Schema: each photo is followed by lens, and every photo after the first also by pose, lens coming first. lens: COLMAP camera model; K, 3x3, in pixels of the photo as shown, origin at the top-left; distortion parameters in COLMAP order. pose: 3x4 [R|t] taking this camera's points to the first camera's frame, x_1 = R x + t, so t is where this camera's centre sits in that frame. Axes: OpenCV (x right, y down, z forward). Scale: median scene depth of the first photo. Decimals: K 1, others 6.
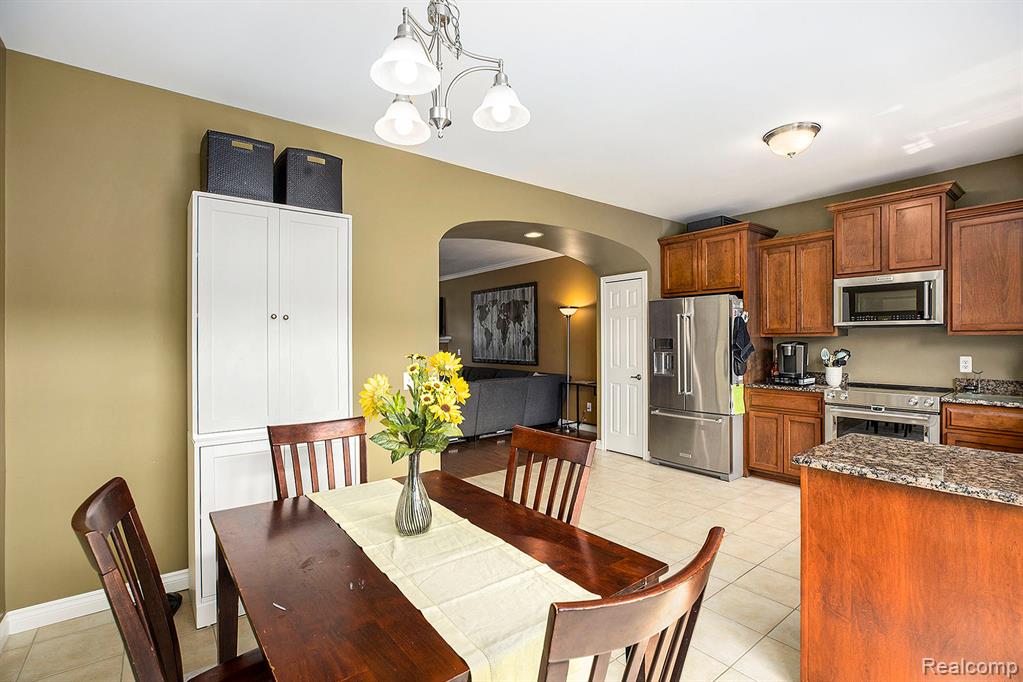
lens RADIAL K [[474.8, 0, 517.5], [0, 474.8, 339.0], [0, 0, 1]] dist [-0.029508, 0.004230]
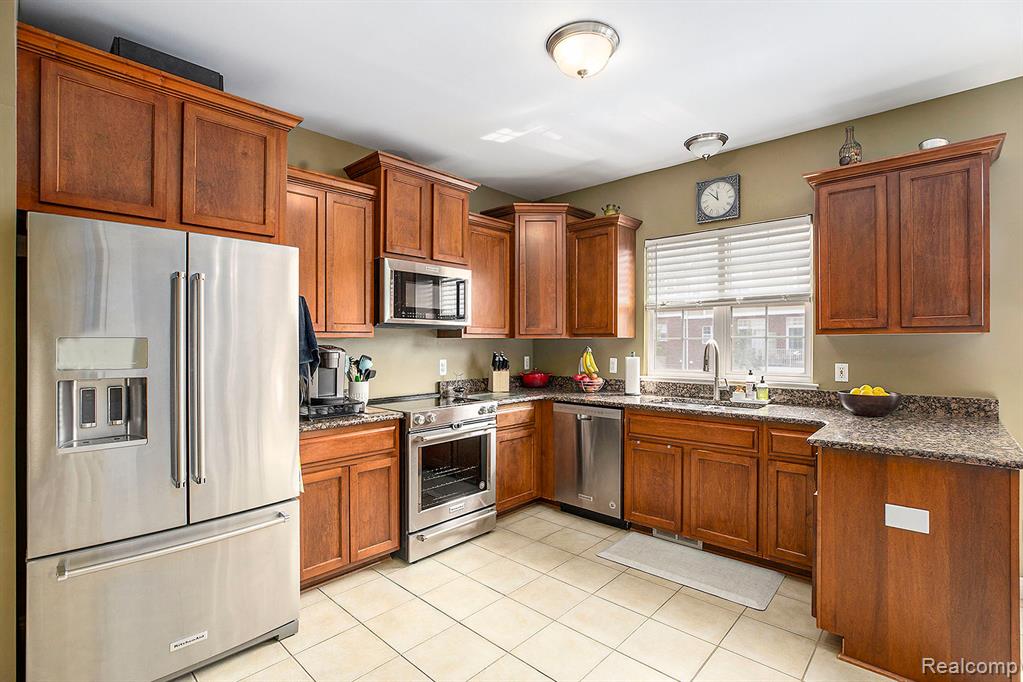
lens RADIAL K [[474.8, 0, 497.3], [0, 474.8, 346.1], [0, 0, 1]] dist [-0.029508, 0.004230]
pose [[-0.126719, -0.003198, 0.991934, -0.034688], [-0.000768, 0.999995, 0.003126, 0.002534], [-0.991938, -0.000365, -0.126721, 0.500233]]
